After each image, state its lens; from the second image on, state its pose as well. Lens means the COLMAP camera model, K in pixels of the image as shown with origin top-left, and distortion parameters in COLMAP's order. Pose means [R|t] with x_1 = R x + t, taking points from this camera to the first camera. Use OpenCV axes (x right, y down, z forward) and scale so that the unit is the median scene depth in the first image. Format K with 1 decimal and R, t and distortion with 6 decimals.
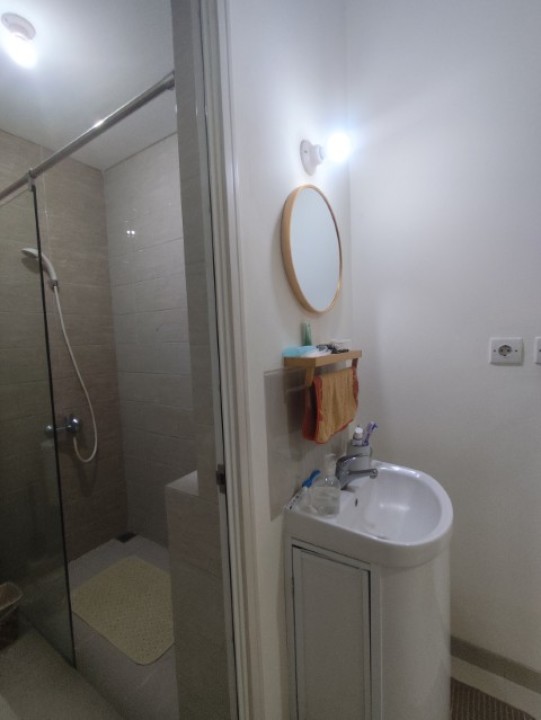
lens RADIAL K [[330.5, 0, 267.3], [0, 330.5, 359.9], [0, 0, 1]] dist [-0.002148, 0.000331]
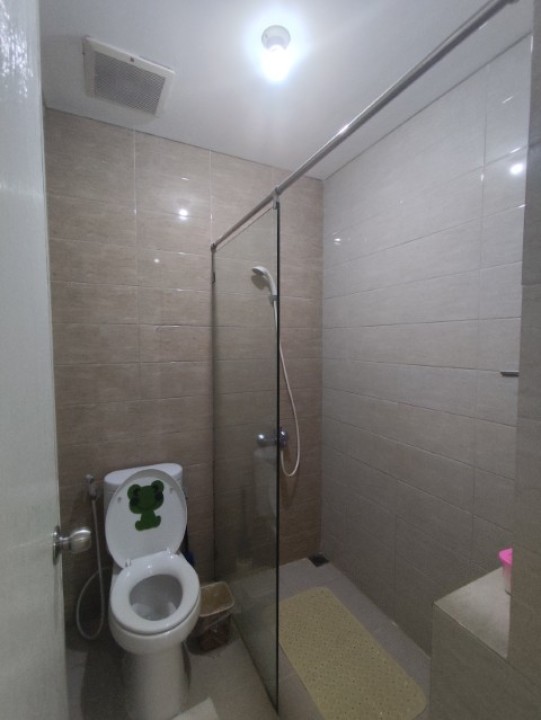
lens RADIAL K [[330.5, 0, 267.3], [0, 330.5, 359.9], [0, 0, 1]] dist [-0.002148, 0.000331]
pose [[0.864420, 0.065204, -0.498524, -0.126880], [-0.069983, 0.997507, 0.009120, -0.042999], [0.497875, 0.027004, 0.866828, 0.090436]]
